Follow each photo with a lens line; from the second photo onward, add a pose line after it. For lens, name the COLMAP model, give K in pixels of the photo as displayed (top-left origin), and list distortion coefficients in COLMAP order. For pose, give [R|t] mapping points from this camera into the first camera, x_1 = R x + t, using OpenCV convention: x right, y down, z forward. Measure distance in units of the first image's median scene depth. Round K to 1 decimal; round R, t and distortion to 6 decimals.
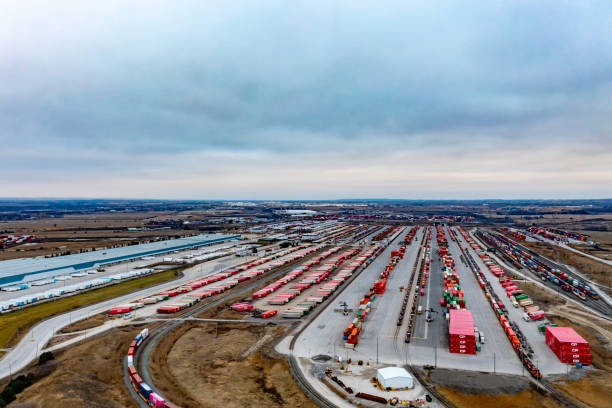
lens RADIAL K [[485.1, 0, 306.2], [0, 485.1, 204.0], [0, 0, 1]] dist [-0.003447, 0.029930]
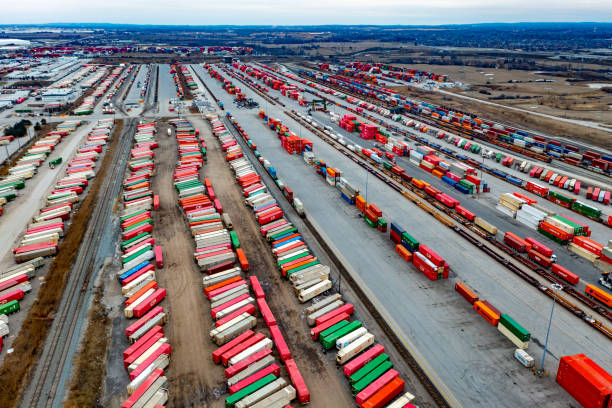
lens RADIAL K [[483.0, 0, 305.8], [0, 483.0, 208.4], [0, 0, 1]] dist [0.007529, 0.013672]
pose [[0.861376, -0.176672, 0.476255, -0.035321], [0.001042, 0.938181, 0.346144, -0.002966], [-0.507967, -0.297664, 0.808310, 0.406687]]
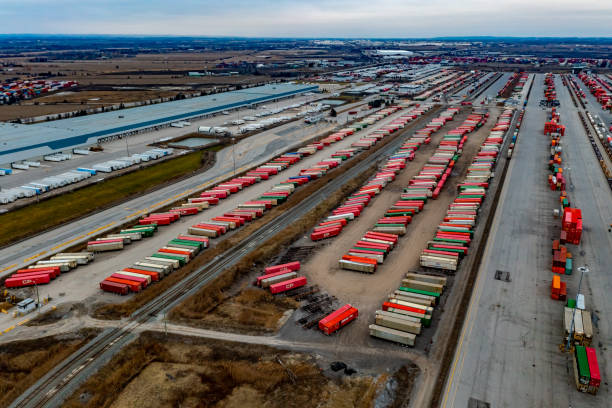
lens RADIAL K [[485.1, 0, 306.2], [0, 485.1, 204.0], [0, 0, 1]] dist [-0.003447, 0.029930]
pose [[0.984094, 0.059042, -0.167548, -0.013764], [-0.003067, 0.948659, 0.316287, -0.001623], [0.177621, -0.310742, 0.933751, 0.222311]]
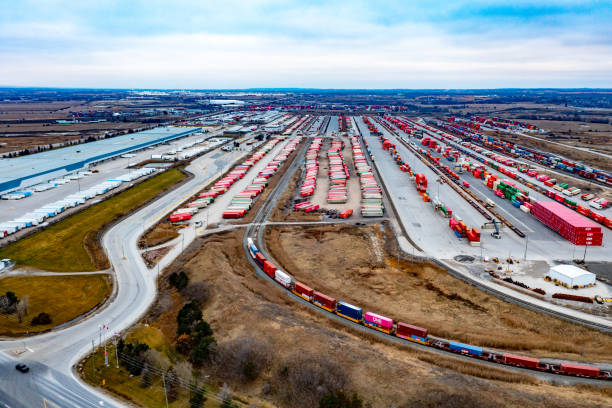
lens RADIAL K [[485.1, 0, 306.2], [0, 485.1, 204.0], [0, 0, 1]] dist [-0.003447, 0.029930]
pose [[0.982151, -0.041246, 0.183514, -0.114504], [-0.000570, 0.975004, 0.222187, 0.000106], [-0.188091, -0.218325, 0.957578, 0.042998]]
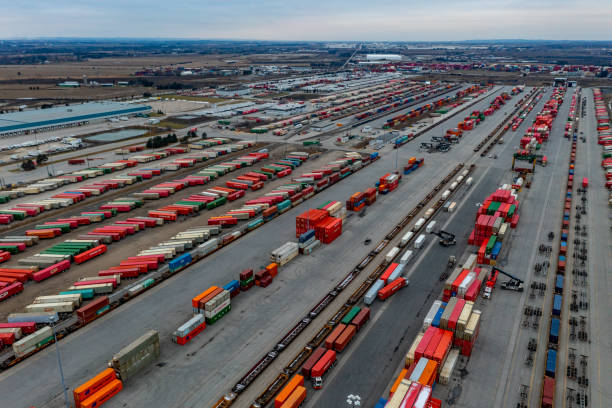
lens RADIAL K [[485.1, 0, 306.2], [0, 485.1, 204.0], [0, 0, 1]] dist [-0.003447, 0.029930]
pose [[0.971038, 0.077392, -0.226043, 0.173829], [-0.003332, 0.950379, 0.311076, -0.003221], [0.238901, -0.301313, 0.923112, 0.500951]]
